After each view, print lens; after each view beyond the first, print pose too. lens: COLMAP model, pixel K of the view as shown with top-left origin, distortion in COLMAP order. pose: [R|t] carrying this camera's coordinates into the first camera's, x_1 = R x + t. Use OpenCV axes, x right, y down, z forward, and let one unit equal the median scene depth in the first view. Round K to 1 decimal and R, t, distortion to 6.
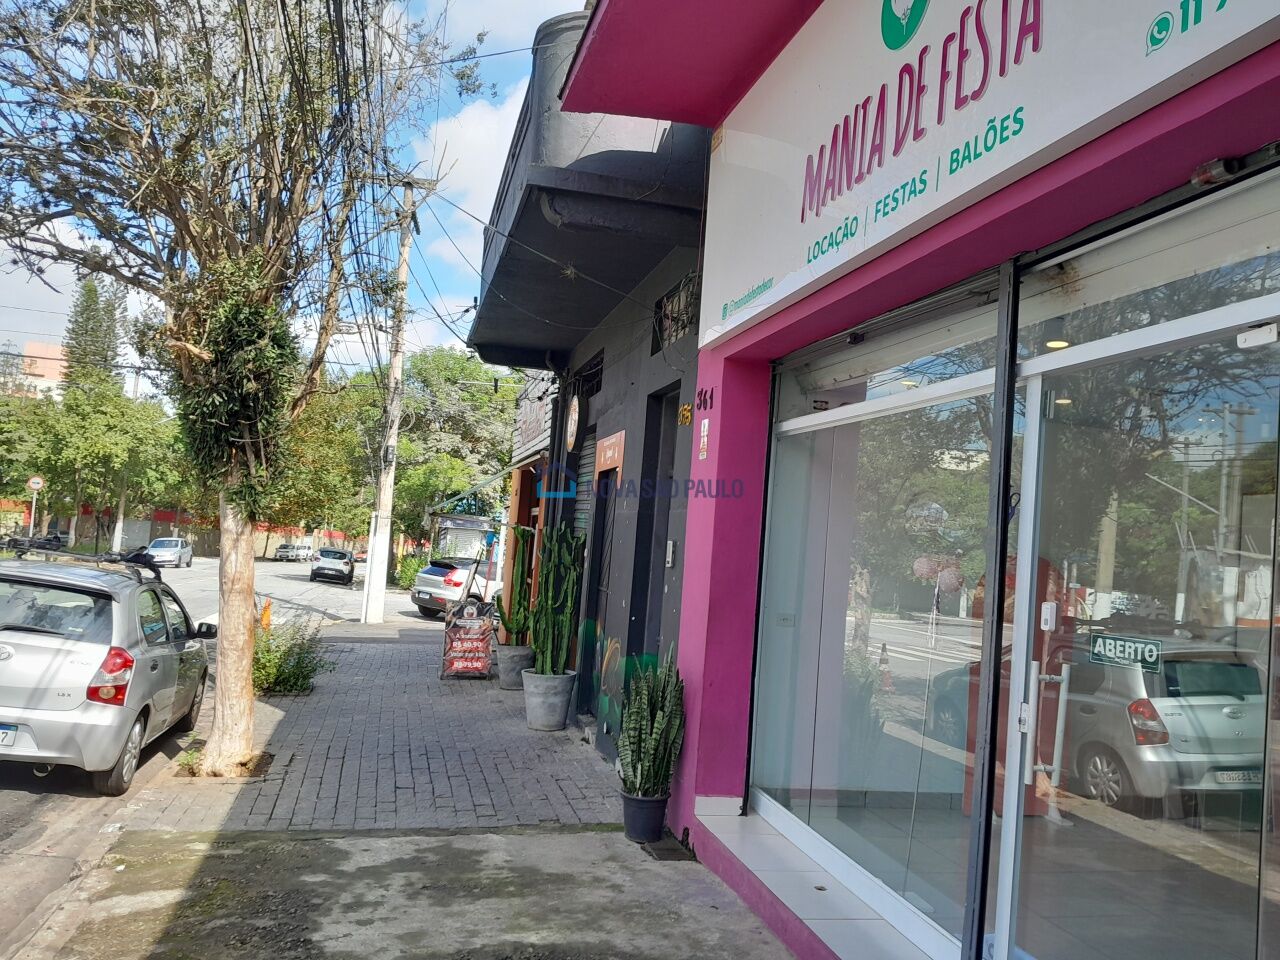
lens RADIAL K [[961.4, 0, 640.0], [0, 961.4, 480.0], [0, 0, 1]] dist [-0.032296, -0.005505]
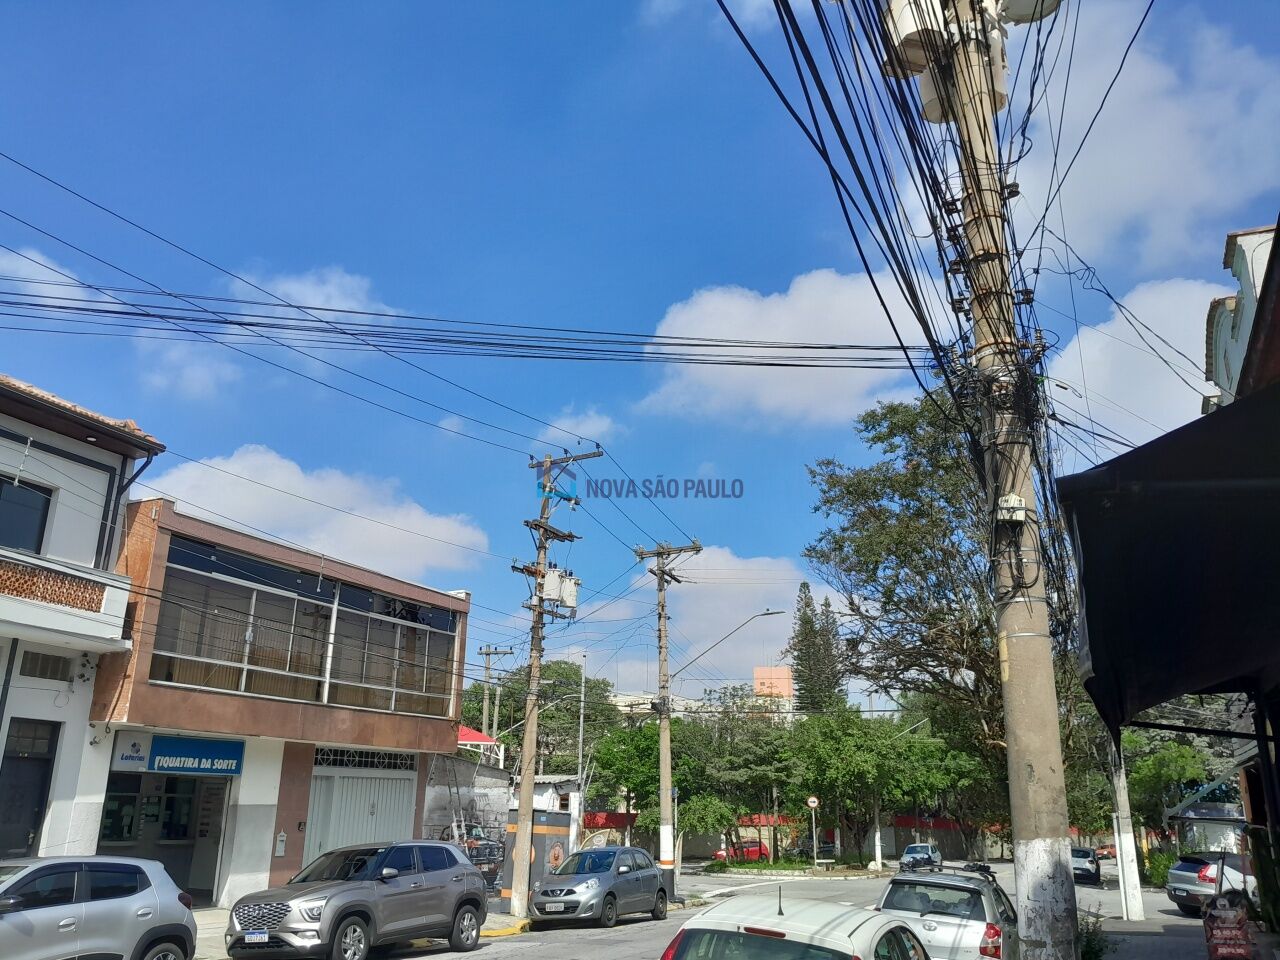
lens RADIAL K [[961.4, 0, 640.0], [0, 961.4, 480.0], [0, 0, 1]] dist [-0.032296, -0.005505]
pose [[0.761182, -0.263384, -0.592647, 0.032421], [0.079114, 0.944706, -0.318232, -0.013822], [0.643695, 0.195346, 0.739930, -0.135076]]
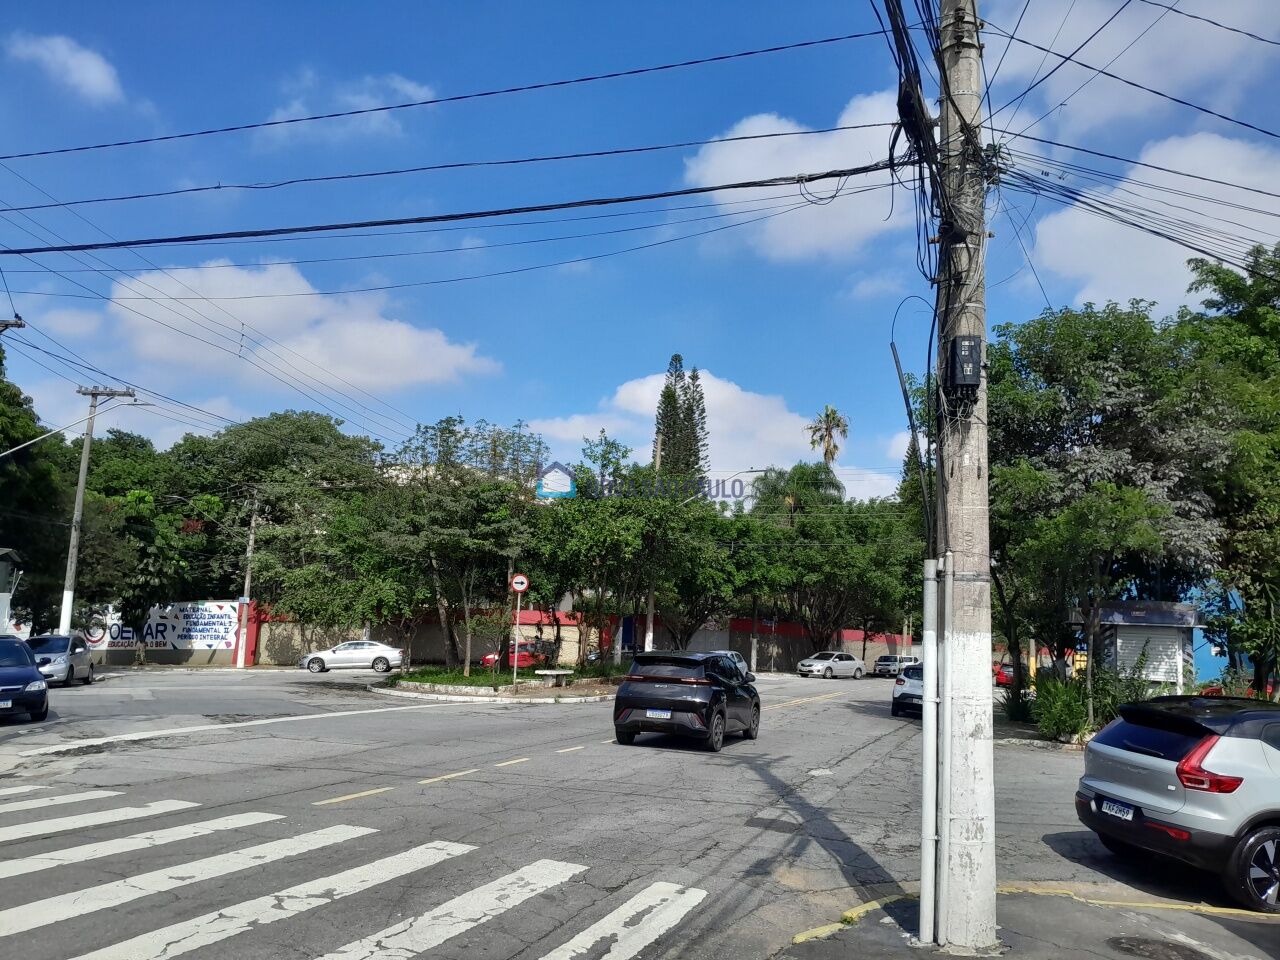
lens RADIAL K [[995.1, 0, 631.5], [0, 995.1, 485.3], [0, 0, 1]] dist [0.110607, -0.283719]
pose [[0.814785, -0.112062, -0.568830, -0.096075], [0.055515, 0.991714, -0.115852, 0.022696], [0.577100, 0.062816, 0.814254, 0.383635]]
